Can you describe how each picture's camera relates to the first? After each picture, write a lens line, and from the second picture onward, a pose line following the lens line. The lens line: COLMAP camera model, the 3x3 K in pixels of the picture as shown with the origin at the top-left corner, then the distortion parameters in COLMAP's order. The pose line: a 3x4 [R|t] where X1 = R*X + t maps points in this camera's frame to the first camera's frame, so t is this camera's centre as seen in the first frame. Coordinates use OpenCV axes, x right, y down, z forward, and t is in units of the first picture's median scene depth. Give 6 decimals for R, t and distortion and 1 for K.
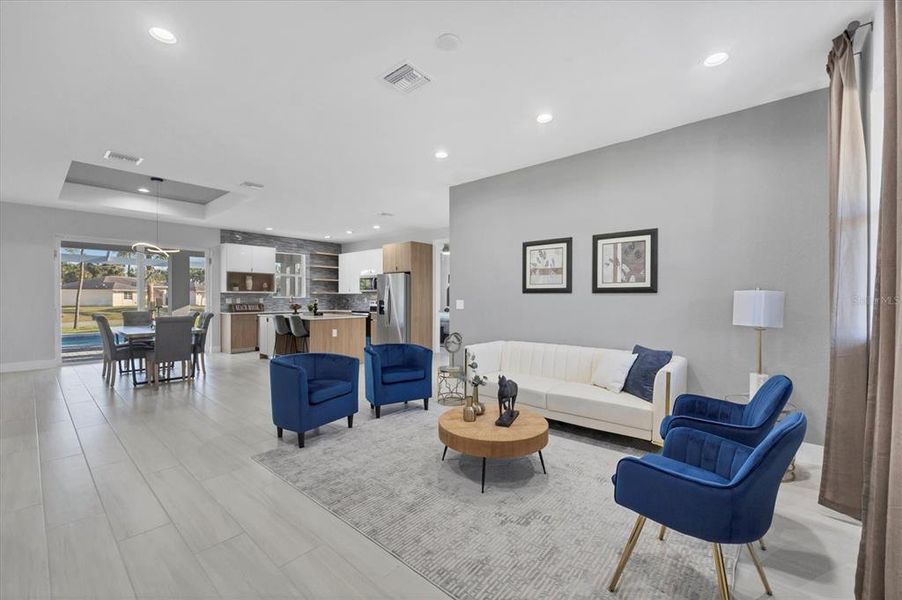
lens RADIAL K [[370.1, 0, 450.9], [0, 370.1, 299.3], [0, 0, 1]] dist [-0.001401, -0.000238]
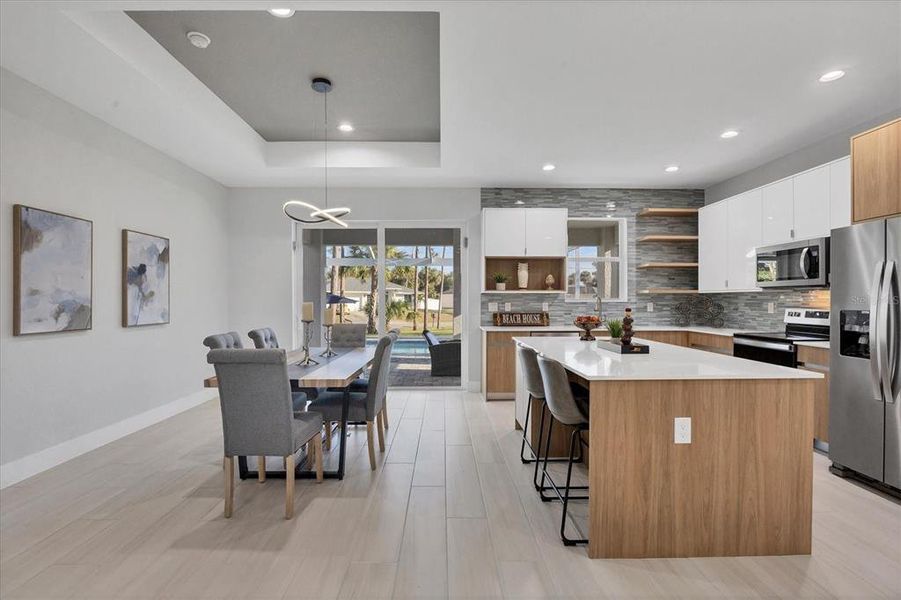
lens RADIAL K [[413.0, 0, 449.2], [0, 413.0, 302.7], [0, 0, 1]] dist [-0.016126, 0.000987]
pose [[0.668232, 0.002382, -0.743949, -0.140285], [-0.000950, 0.999997, 0.002349, -0.003637], [0.743952, -0.000863, 0.668232, 0.459678]]
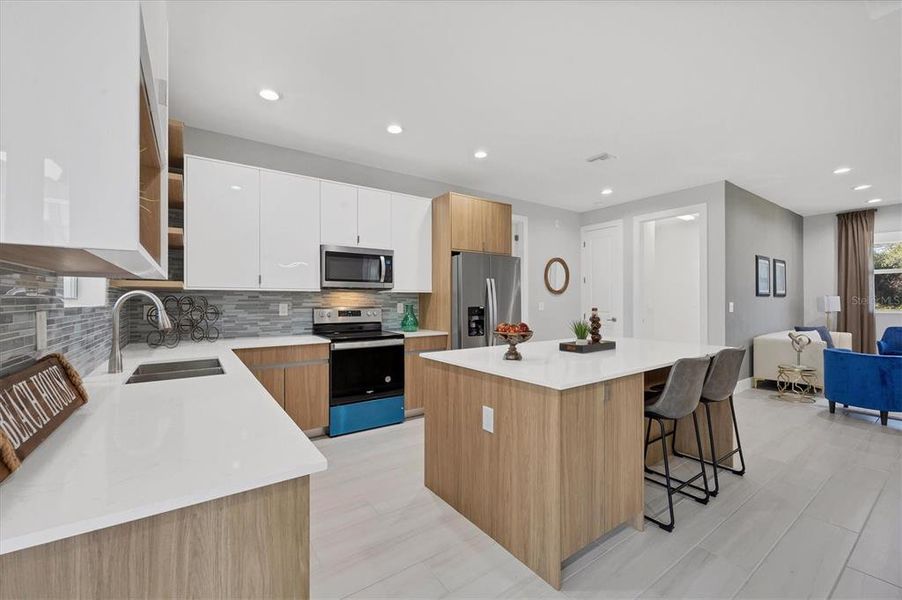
lens RADIAL K [[370.1, 0, 448.6], [0, 370.1, 300.5], [0, 0, 1]] dist [-0.001401, -0.000238]
pose [[0.244182, -0.001287, 0.969729, -0.588252], [0.006434, 0.999979, -0.000293, -0.005000], [-0.969708, 0.006311, 0.244185, 0.801337]]
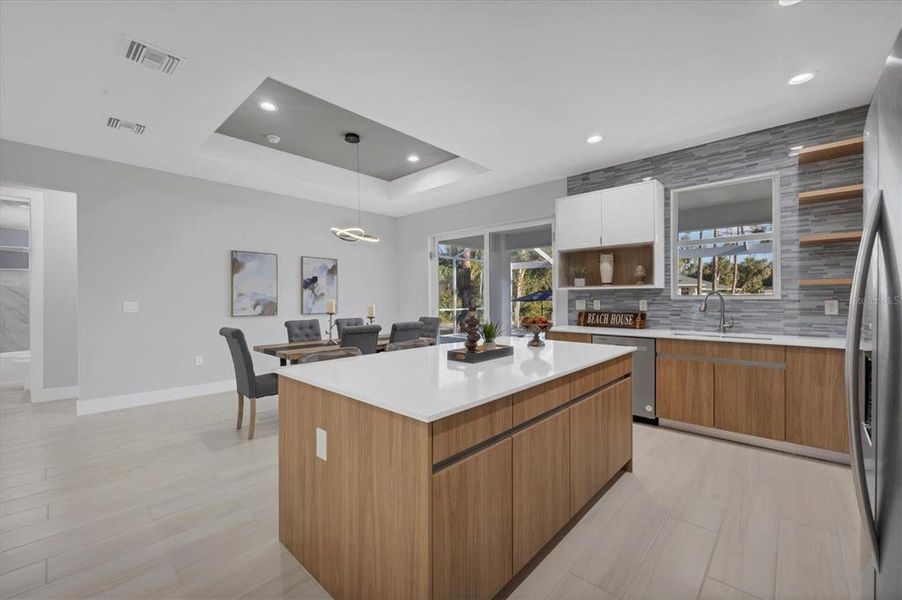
lens RADIAL K [[370.1, 0, 451.6], [0, 370.1, 297.8], [0, 0, 1]] dist [-0.001401, -0.000238]
pose [[-0.037054, -0.002973, -0.999309, -0.048404], [0.000469, 0.999995, -0.002993, -0.003959], [0.999313, -0.000580, -0.037053, 0.758561]]
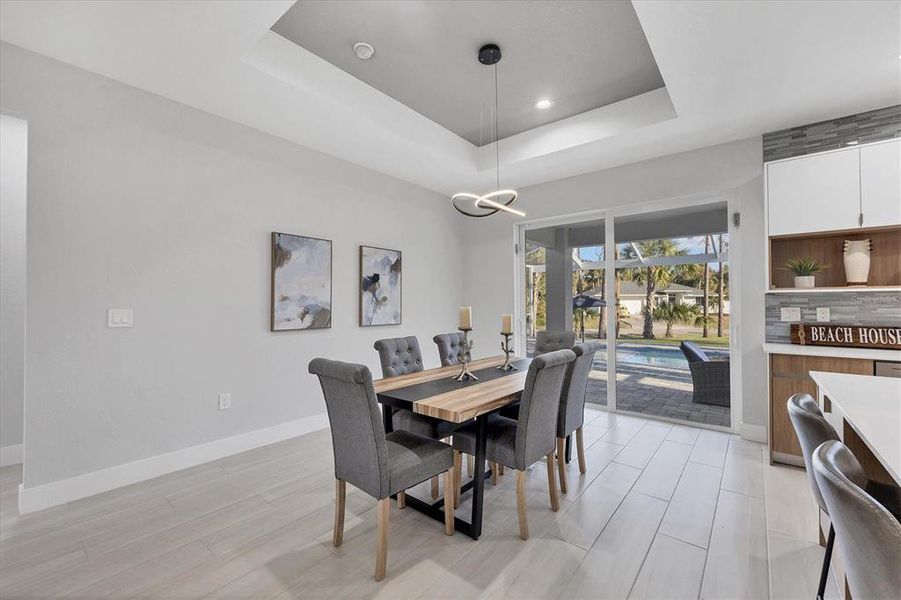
lens RADIAL K [[369.7, 0, 450.3], [0, 369.7, 299.2], [0, 0, 1]] dist [-0.001401, -0.000238]
pose [[0.026557, -0.013751, -0.999553, -0.209939], [-0.001568, 0.999904, -0.013797, -0.004840], [0.999646, 0.001934, 0.026533, 0.584229]]
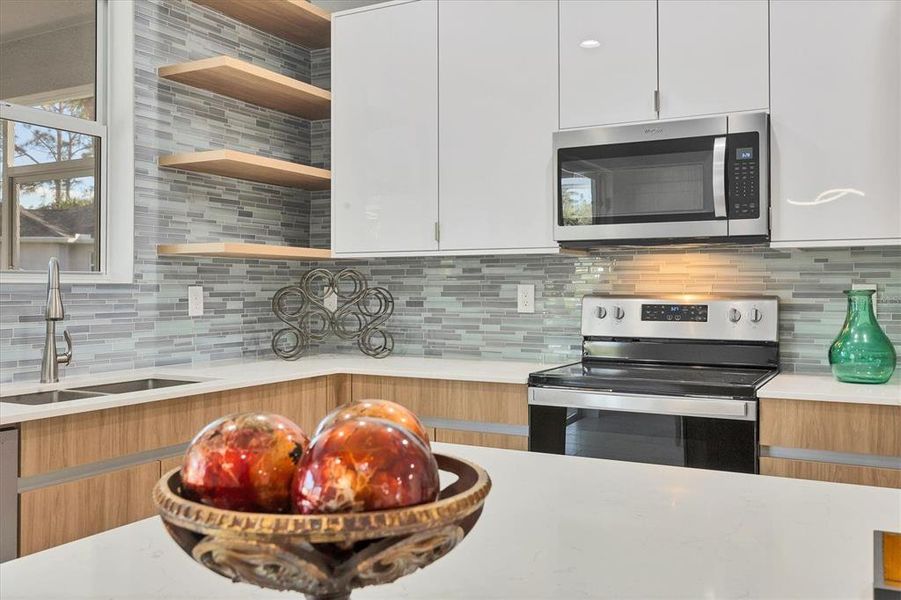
lens RADIAL K [[800.8, 0, 449.2], [0, 800.8, 293.5], [0, 0, 1]] dist [-0.056302, -0.003766]
pose [[0.975359, -0.004639, 0.220575, -0.362906], [0.003977, 0.999986, 0.003445, -0.000228], [-0.220588, -0.002483, 0.975364, 0.716740]]
